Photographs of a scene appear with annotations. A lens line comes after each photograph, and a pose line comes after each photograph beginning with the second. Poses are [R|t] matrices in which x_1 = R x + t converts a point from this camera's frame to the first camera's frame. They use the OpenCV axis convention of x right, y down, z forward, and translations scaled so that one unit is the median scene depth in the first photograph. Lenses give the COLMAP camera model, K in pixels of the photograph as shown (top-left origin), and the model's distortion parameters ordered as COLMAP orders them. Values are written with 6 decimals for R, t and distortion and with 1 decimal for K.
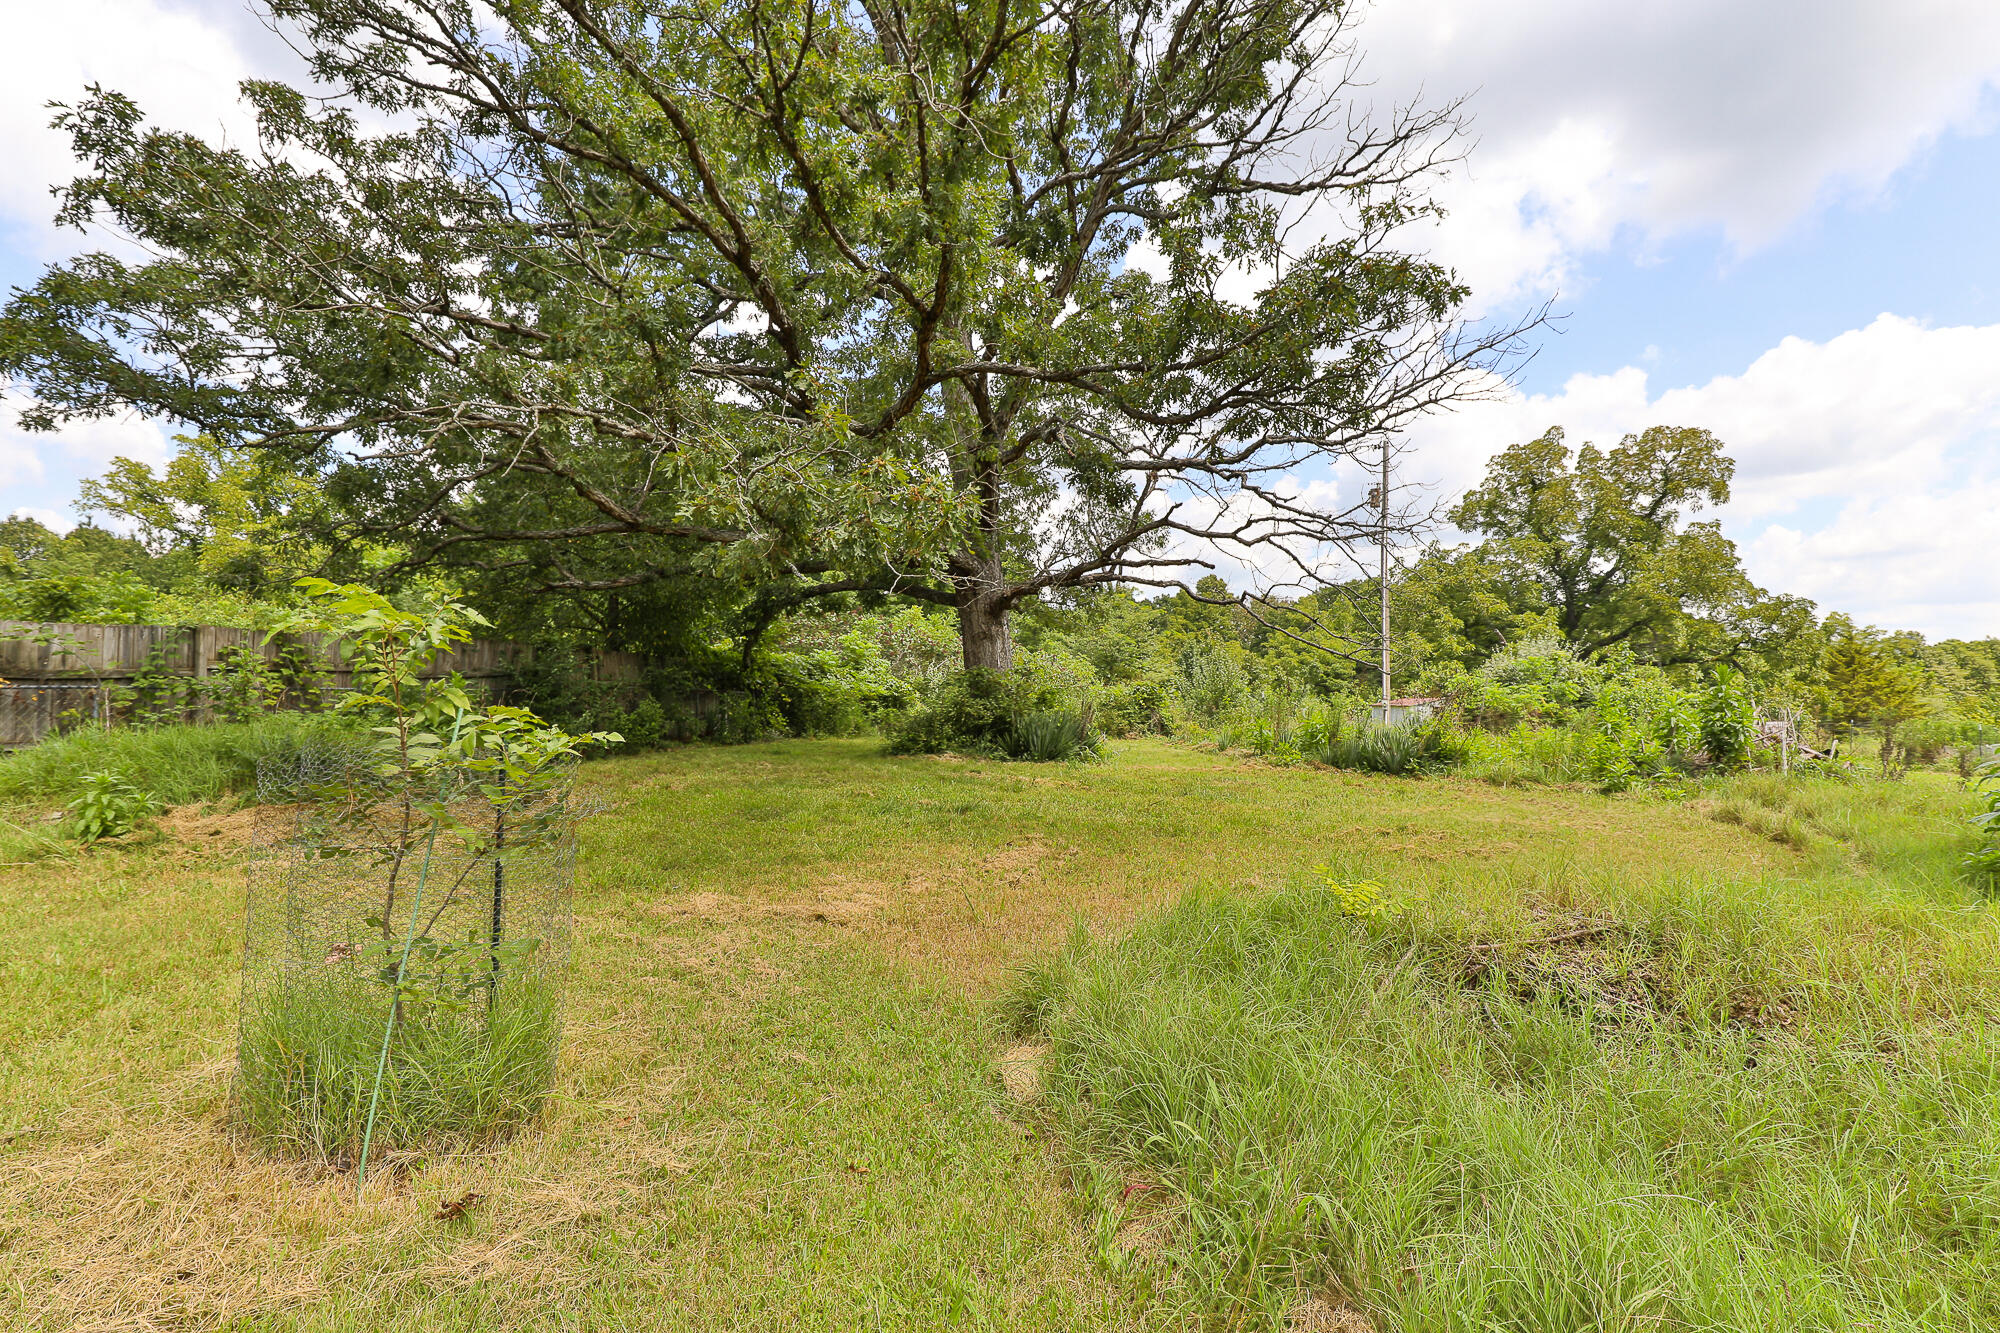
lens RADIAL K [[938.6, 0, 1002.8], [0, 938.6, 659.0], [0, 0, 1]] dist [-0.017513, 0.000261]
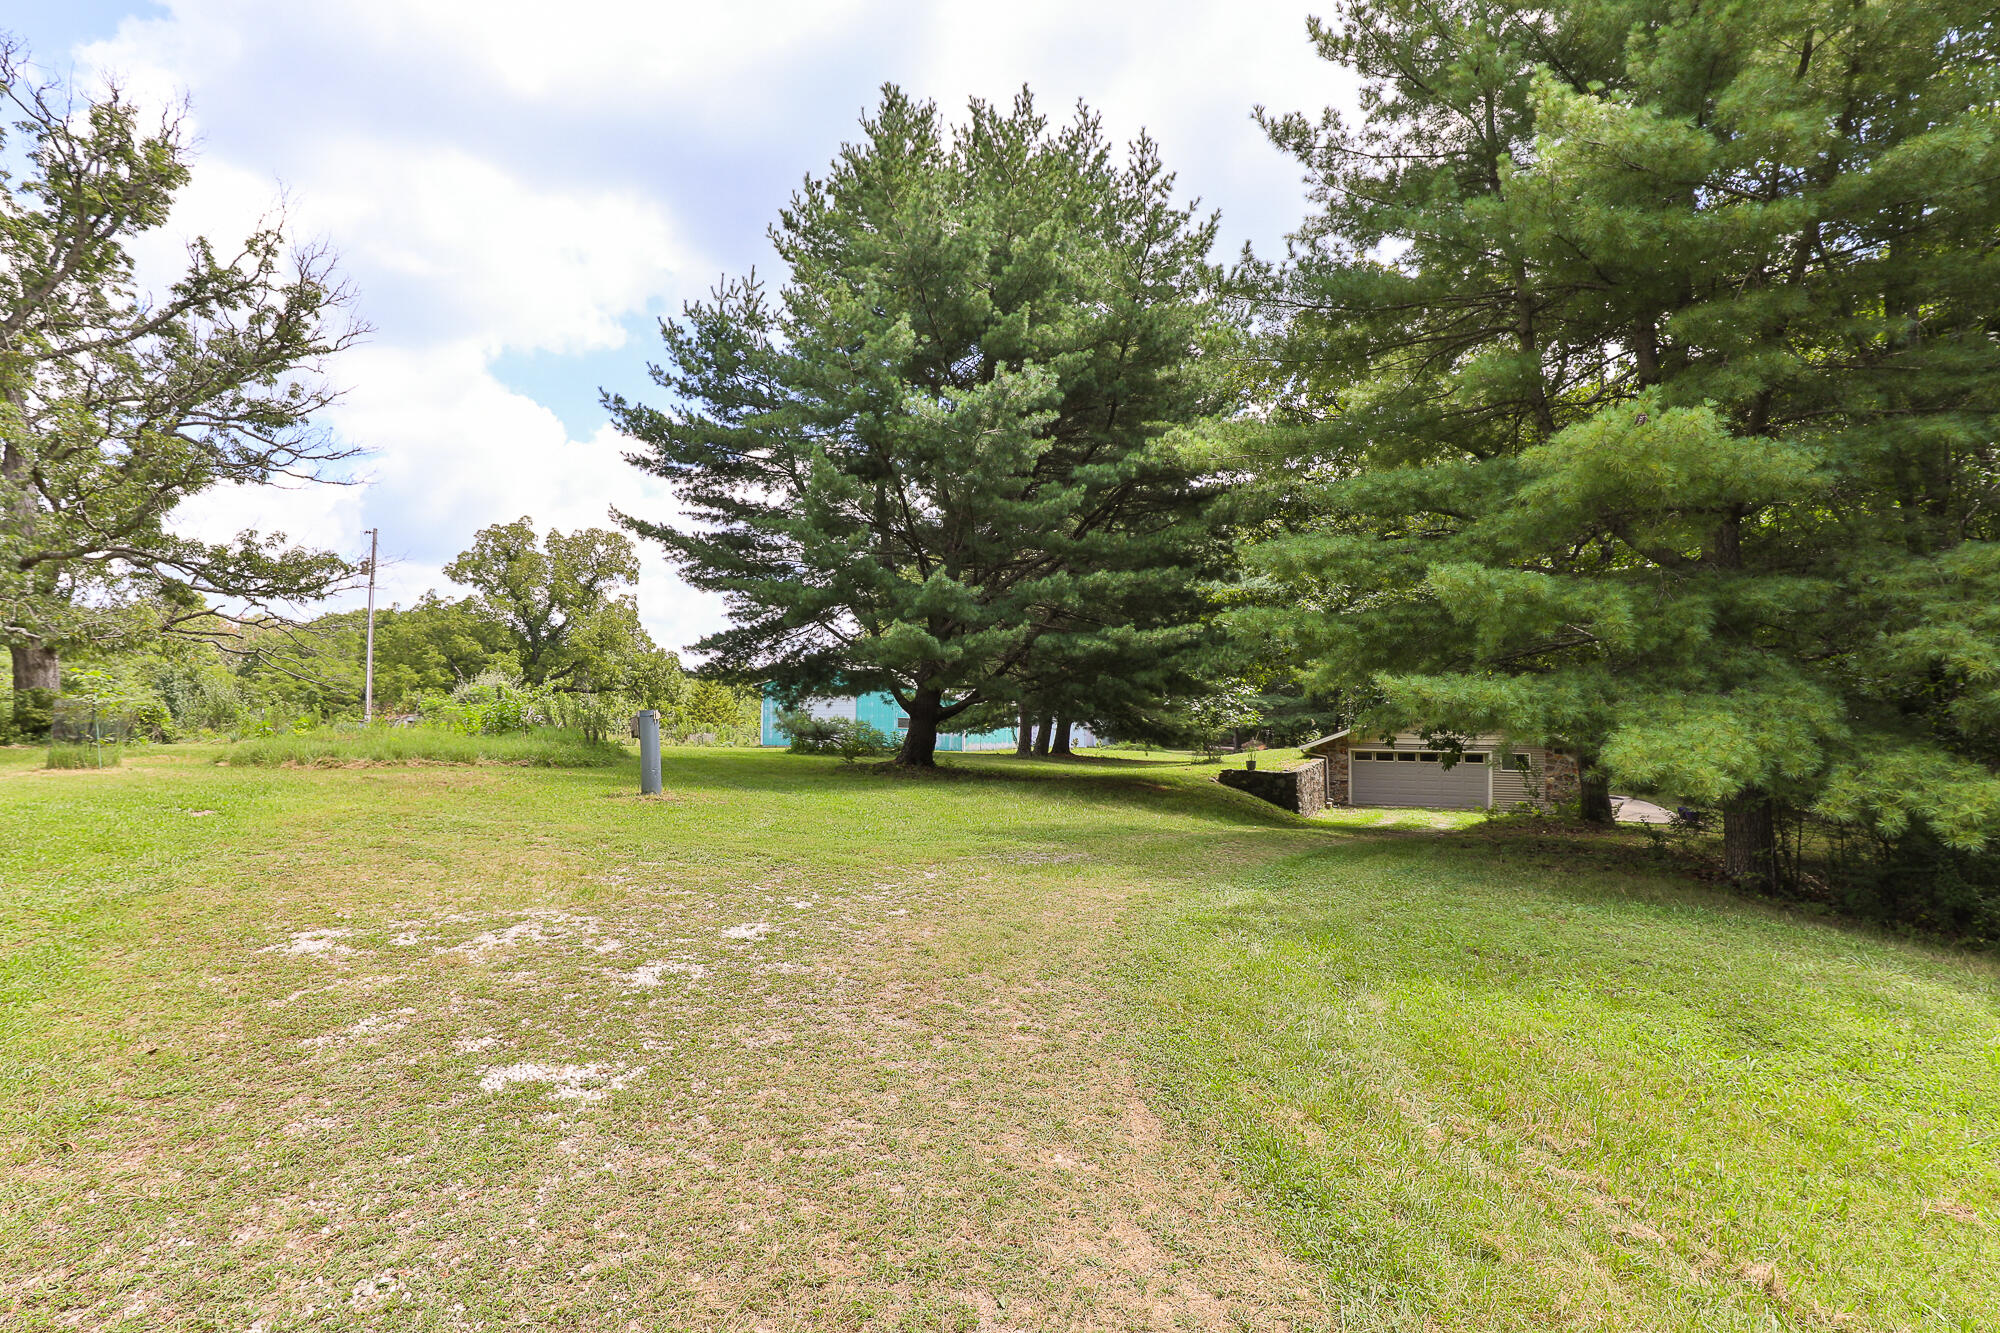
lens RADIAL K [[938.6, 0, 1002.8], [0, 938.6, 659.0], [0, 0, 1]] dist [-0.017513, 0.000261]
pose [[0.578087, 0.034288, 0.815255, -0.111802], [-0.009779, 0.999336, -0.035096, -0.000108], [-0.815917, 0.012316, 0.578038, -0.363338]]
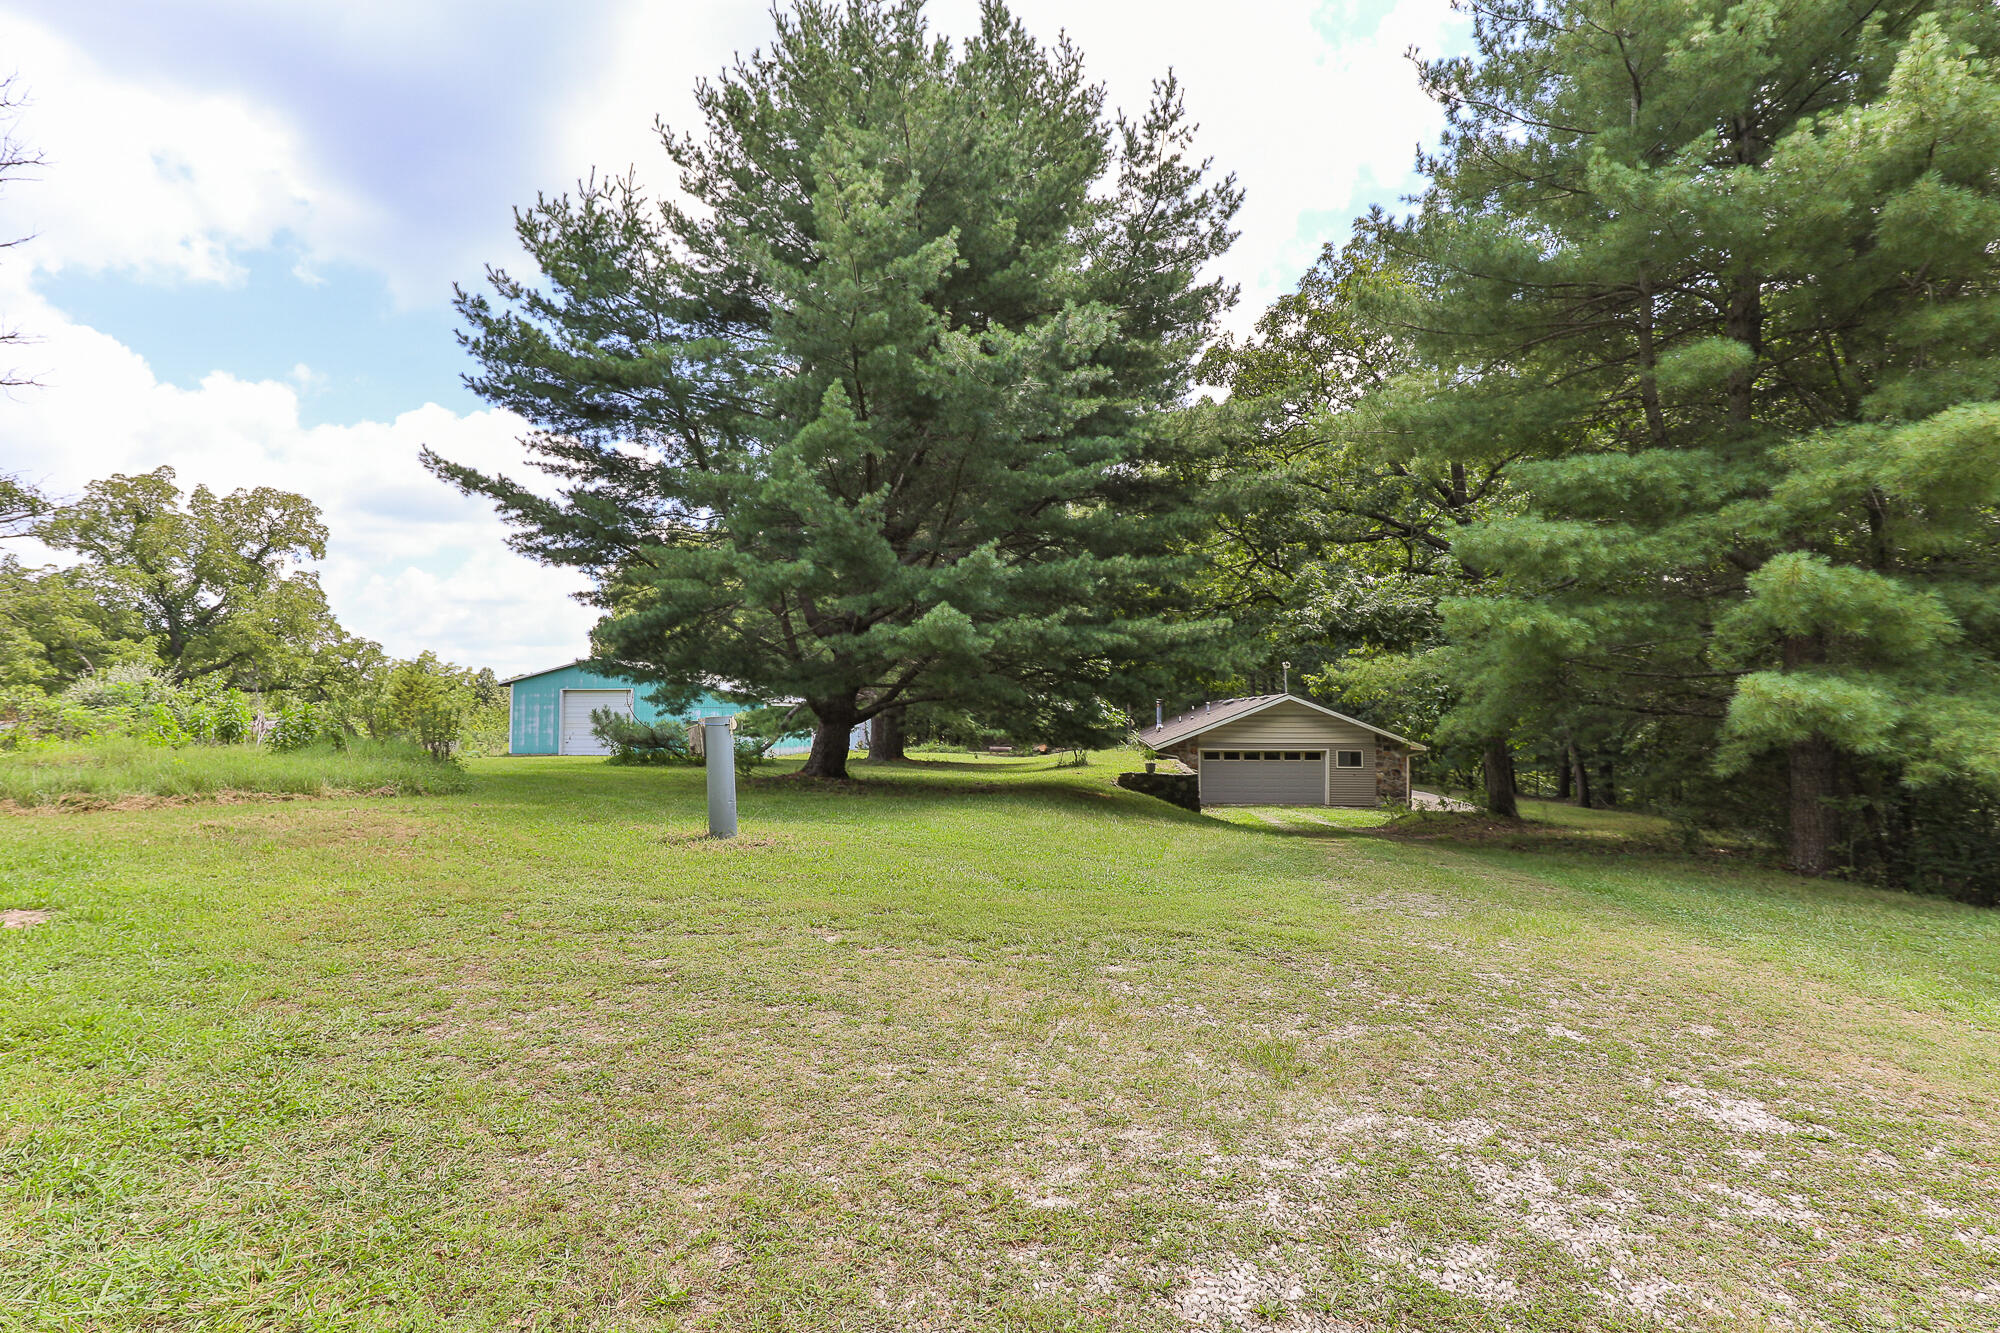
lens RADIAL K [[945.3, 0, 996.6], [0, 945.3, 657.3], [0, 0, 1]] dist [-0.018234, 0.006098]
pose [[0.314376, 0.041252, 0.948402, -0.115048], [-0.010718, 0.999146, -0.039906, 0.001167], [-0.949238, 0.002381, 0.314550, -0.242080]]
